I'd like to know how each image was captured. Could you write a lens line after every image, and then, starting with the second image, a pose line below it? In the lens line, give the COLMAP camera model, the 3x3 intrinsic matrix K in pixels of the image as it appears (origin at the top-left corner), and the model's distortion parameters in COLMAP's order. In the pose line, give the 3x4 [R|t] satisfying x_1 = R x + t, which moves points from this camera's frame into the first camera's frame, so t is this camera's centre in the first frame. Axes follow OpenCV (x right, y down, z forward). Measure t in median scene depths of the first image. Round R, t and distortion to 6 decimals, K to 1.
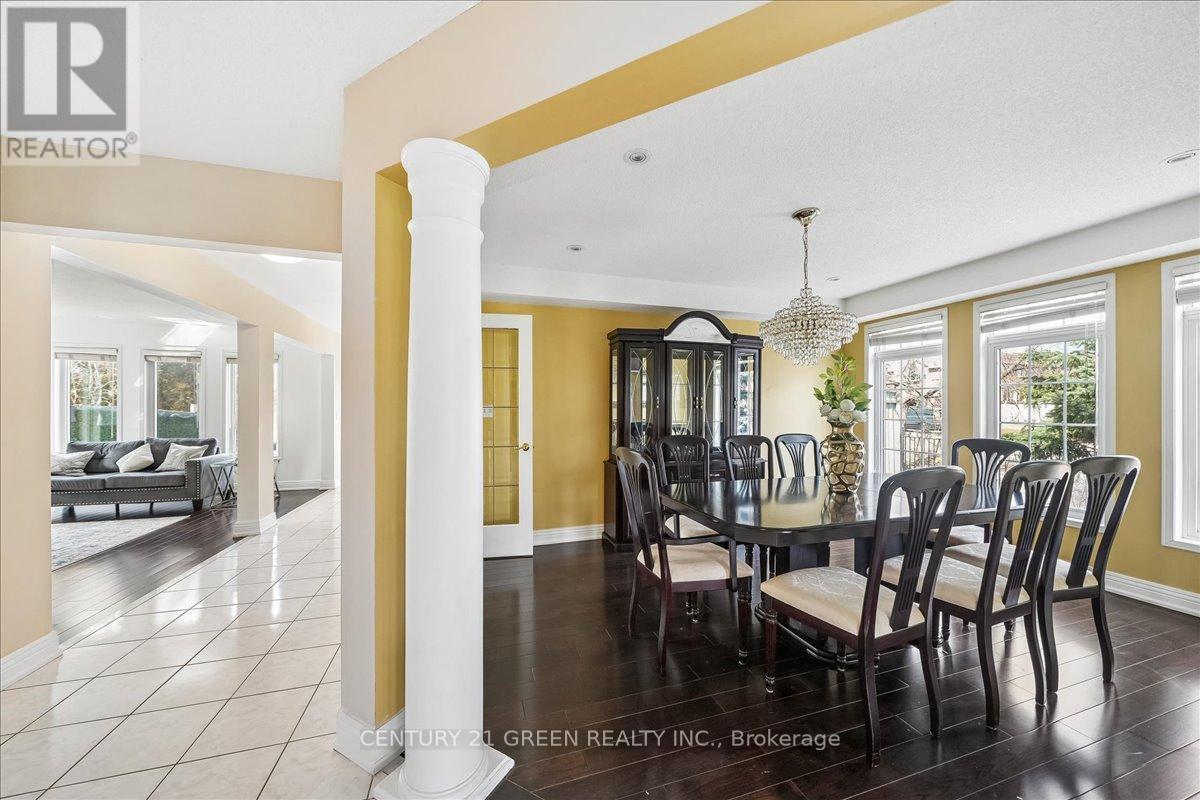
lens RADIAL K [[409.3, 0, 602.6], [0, 409.3, 407.7], [0, 0, 1]] dist [-0.005681, 0.000009]
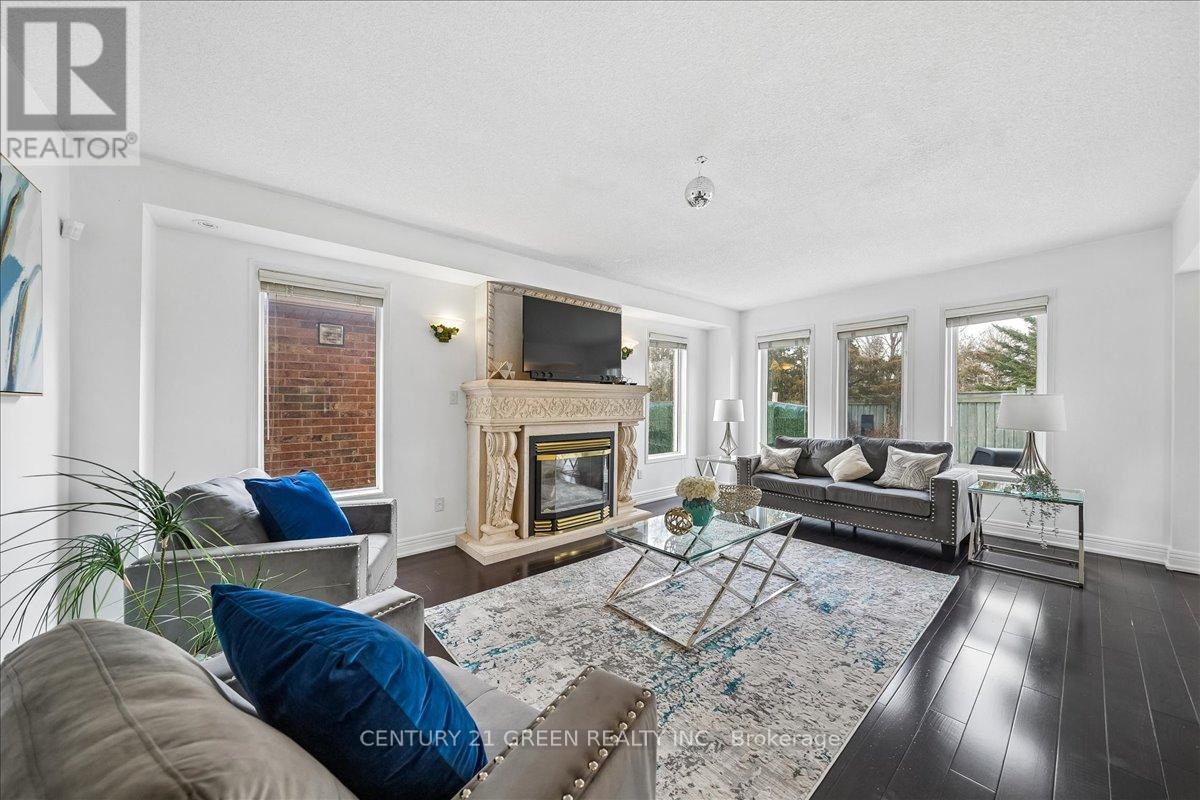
lens RADIAL K [[409.3, 0, 587.9], [0, 409.3, 408.9], [0, 0, 1]] dist [-0.005681, 0.000009]
pose [[0.349801, -0.000530, -0.936824, -0.603320], [0.009047, 0.999955, 0.002813, 0.017550], [0.936780, -0.009459, 0.349790, 0.280428]]
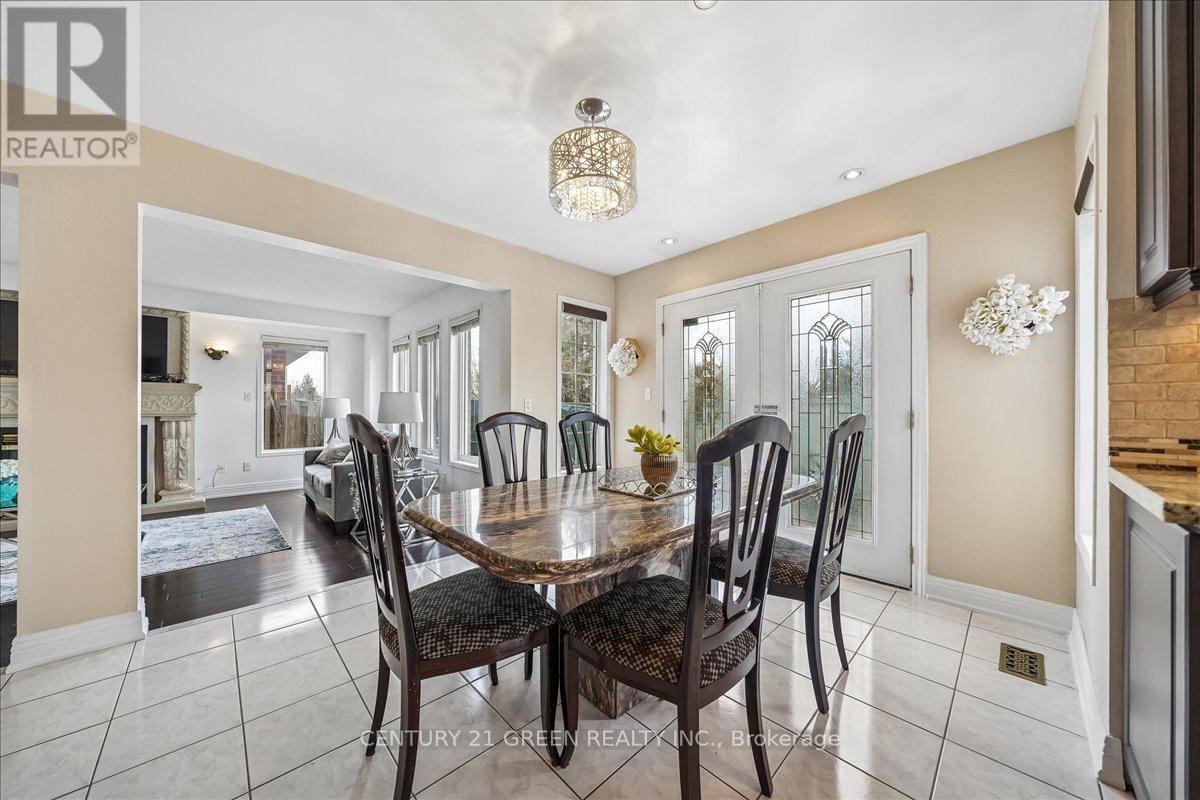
lens RADIAL K [[409.3, 0, 598.9], [0, 409.3, 408.9], [0, 0, 1]] dist [-0.005681, 0.000009]
pose [[0.441082, -0.008145, -0.897430, -0.138480], [0.005484, 0.999965, -0.006381, 0.040103], [0.897450, -0.002107, 0.441111, 1.083813]]
